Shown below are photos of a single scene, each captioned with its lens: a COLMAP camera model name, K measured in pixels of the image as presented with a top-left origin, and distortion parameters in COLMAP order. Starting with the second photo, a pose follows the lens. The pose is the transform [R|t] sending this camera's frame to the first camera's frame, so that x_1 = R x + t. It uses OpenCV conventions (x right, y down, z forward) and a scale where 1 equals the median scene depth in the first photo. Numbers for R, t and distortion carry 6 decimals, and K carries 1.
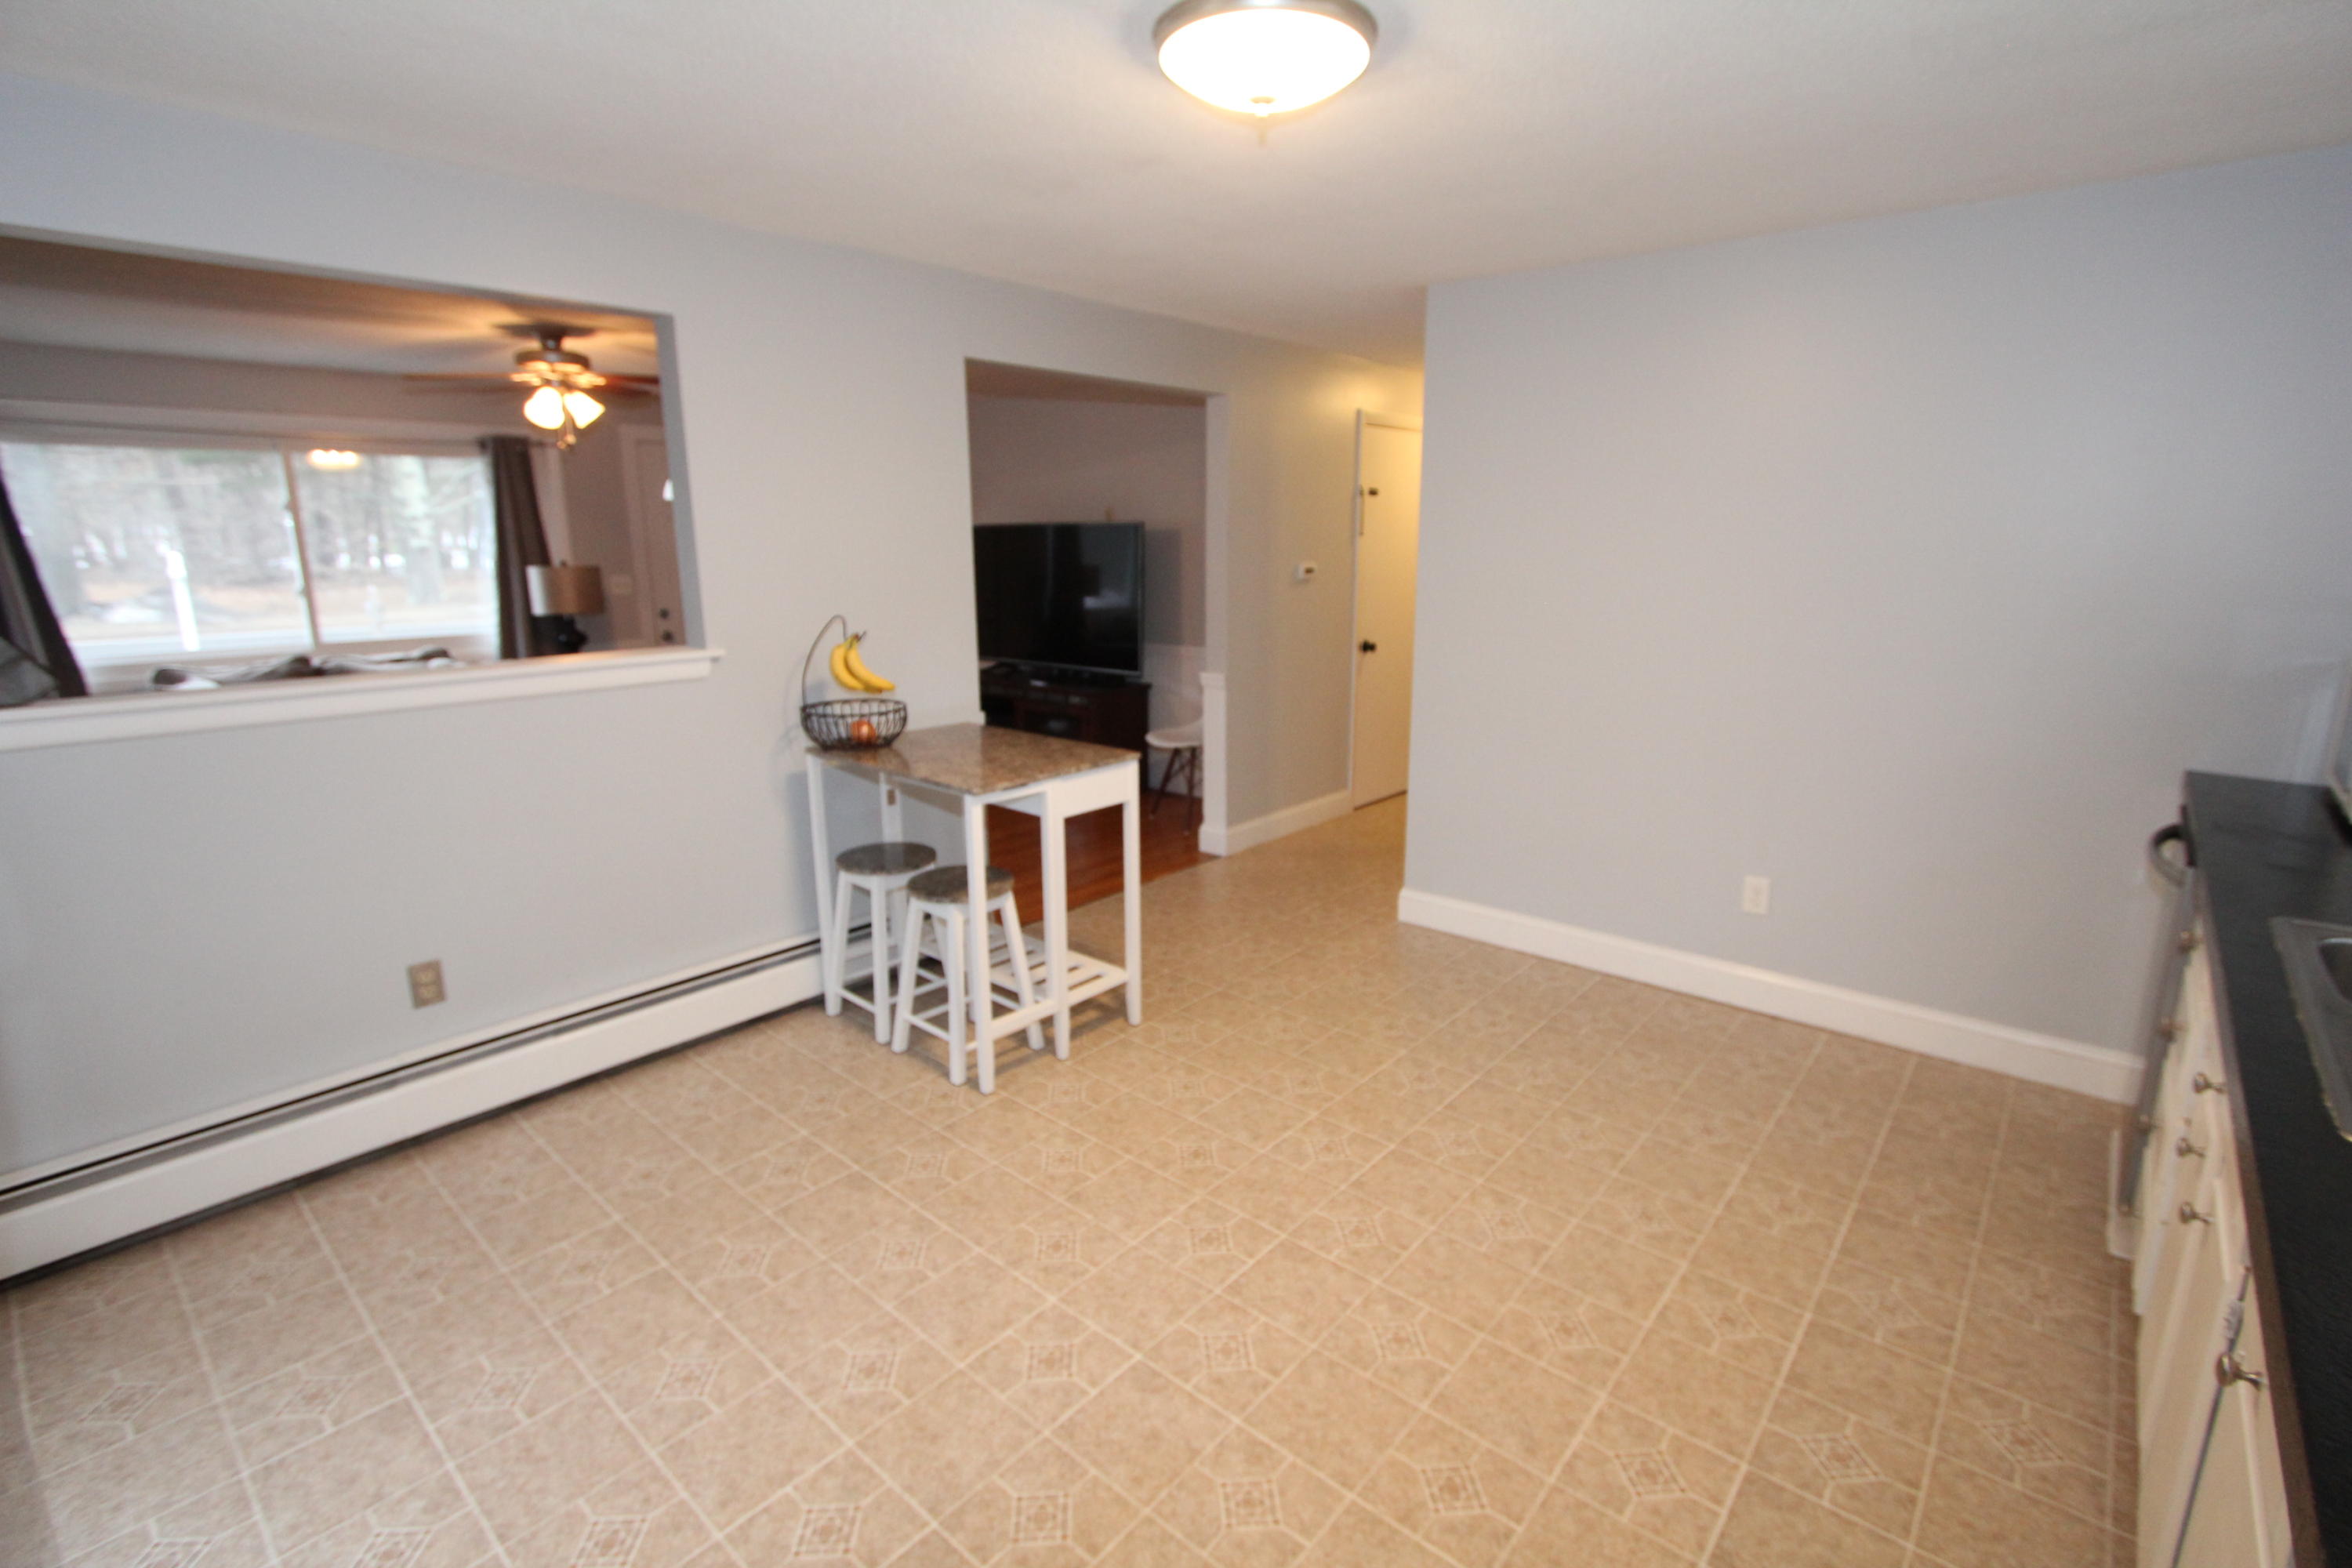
lens RADIAL K [[1074.3, 0, 1189.7], [0, 1074.3, 777.1], [0, 0, 1]] dist [-0.038466, 0.007795]
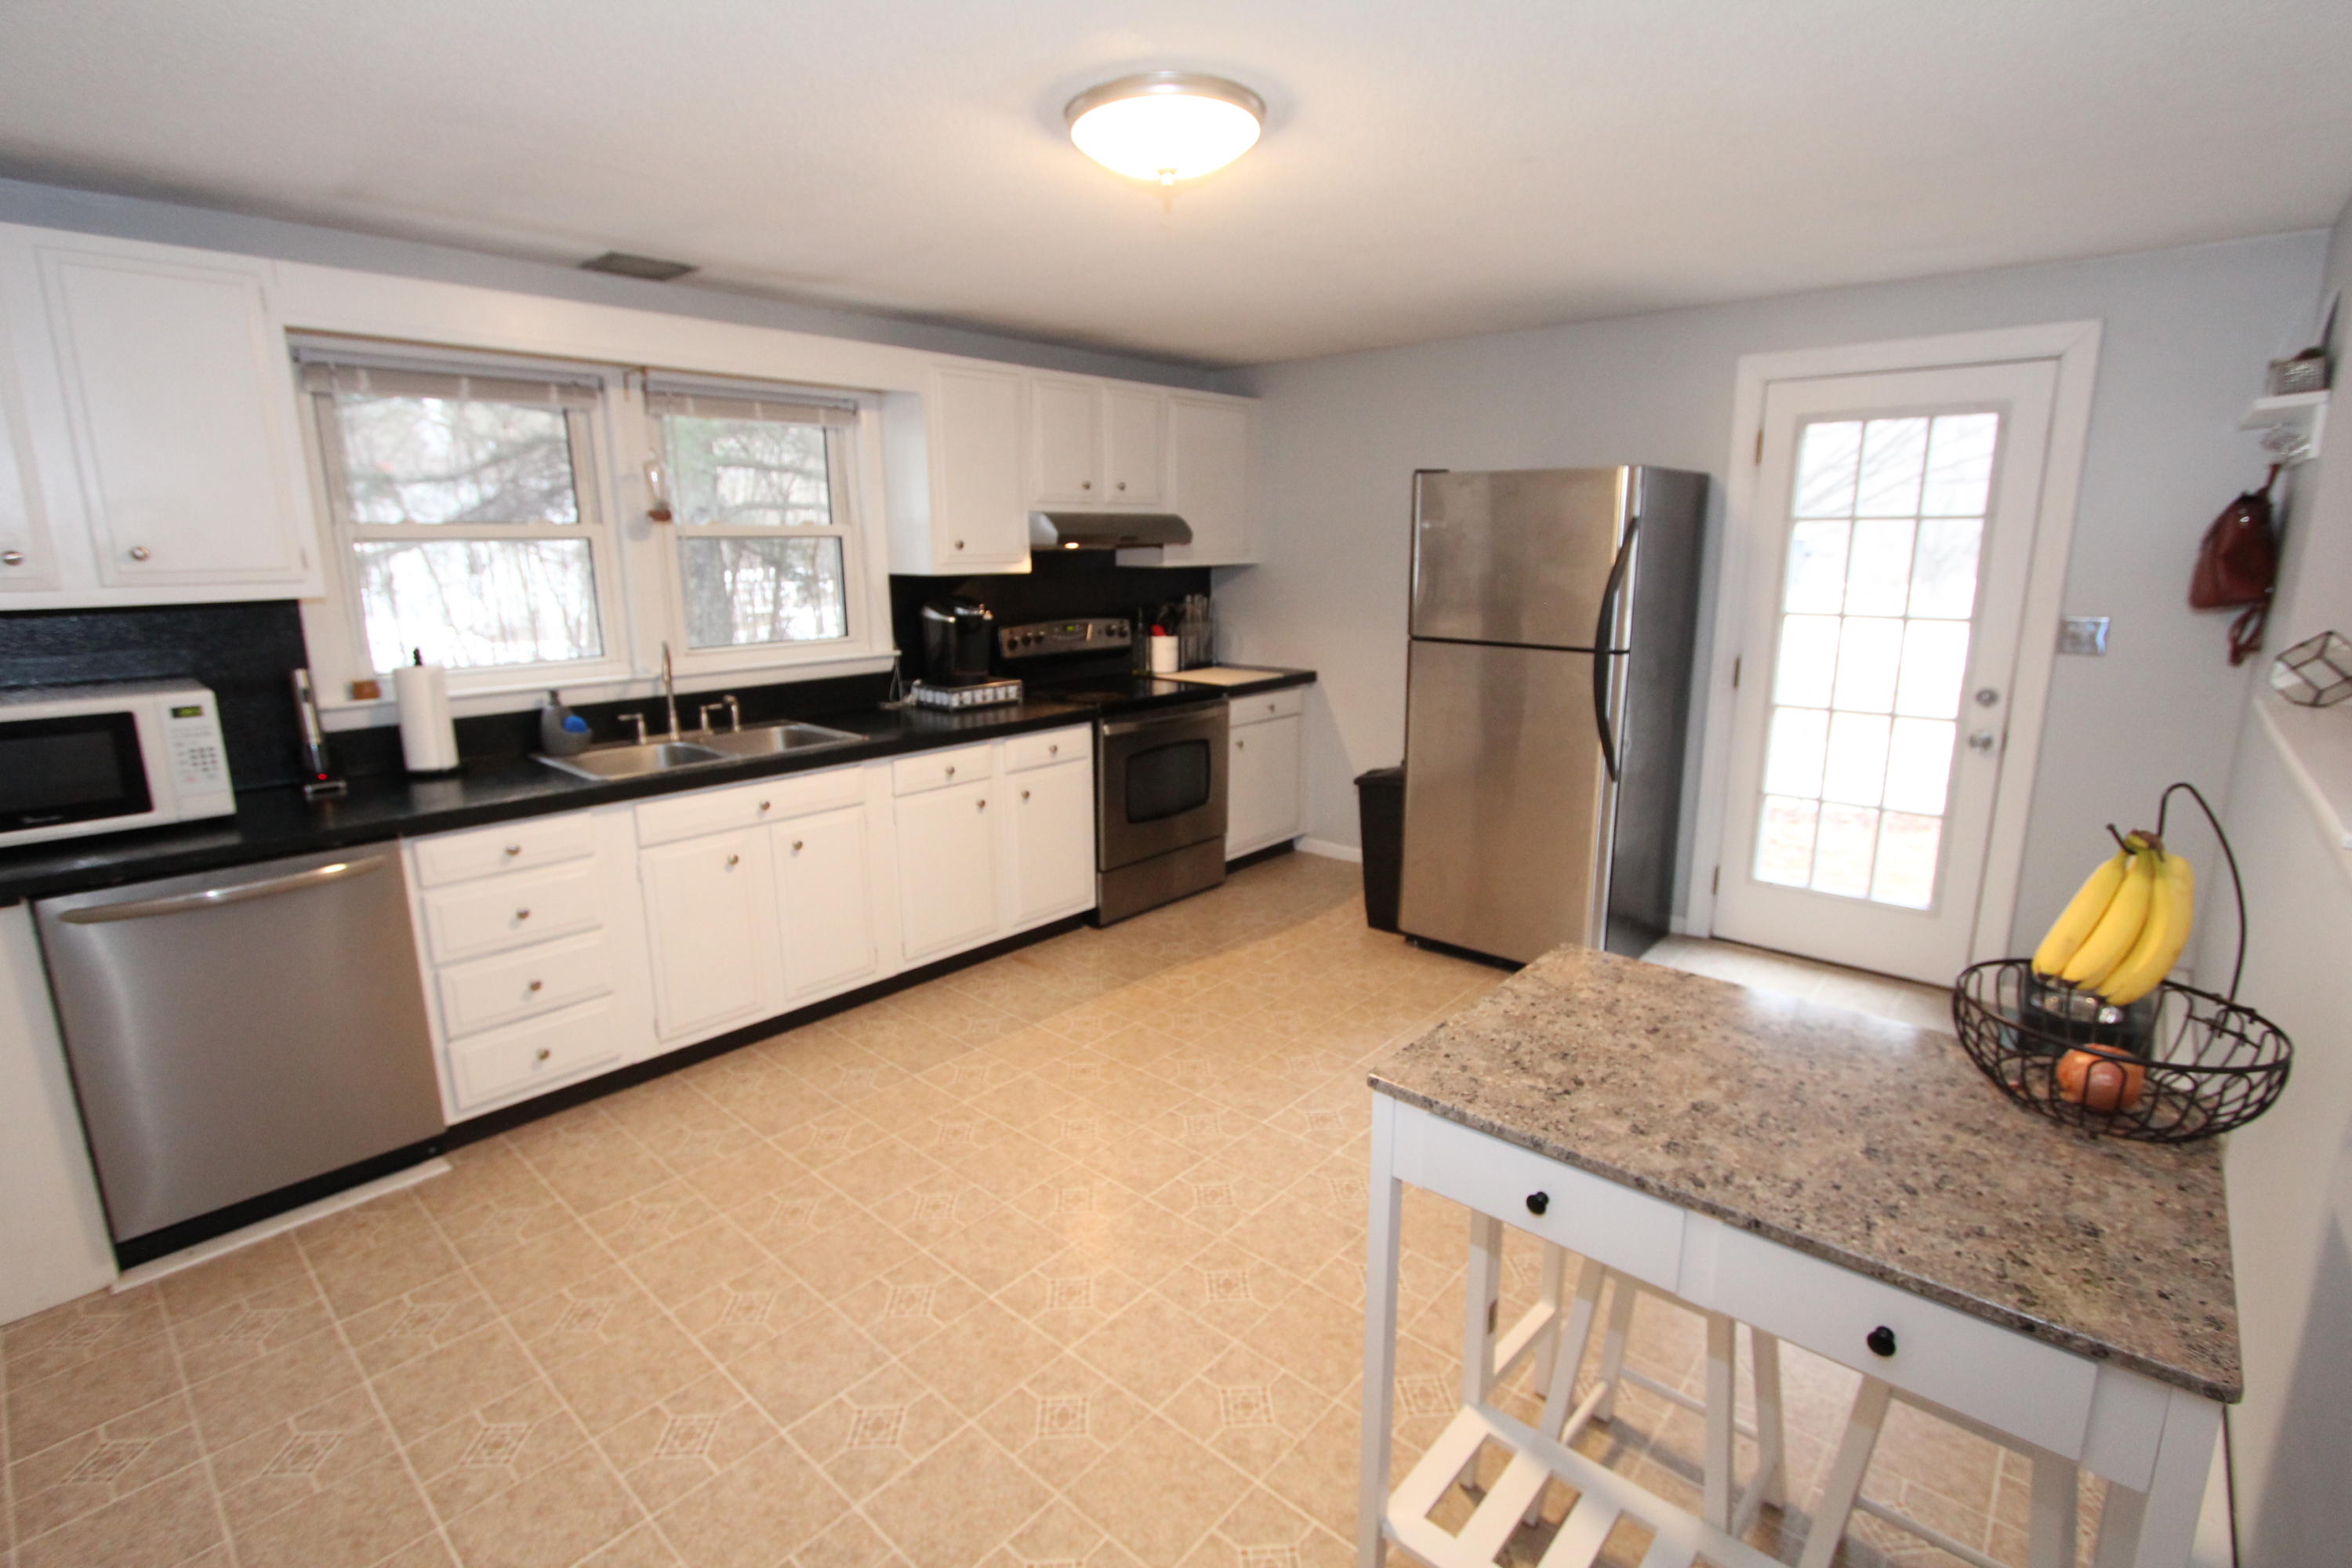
lens RADIAL K [[1074.3, 0, 1189.7], [0, 1074.3, 777.1], [0, 0, 1]] dist [-0.038466, 0.007795]
pose [[-0.999896, 0.004610, 0.013697, 0.028038], [0.009915, 0.908367, 0.418057, -0.453017], [-0.010515, 0.418149, -0.908318, 1.957934]]
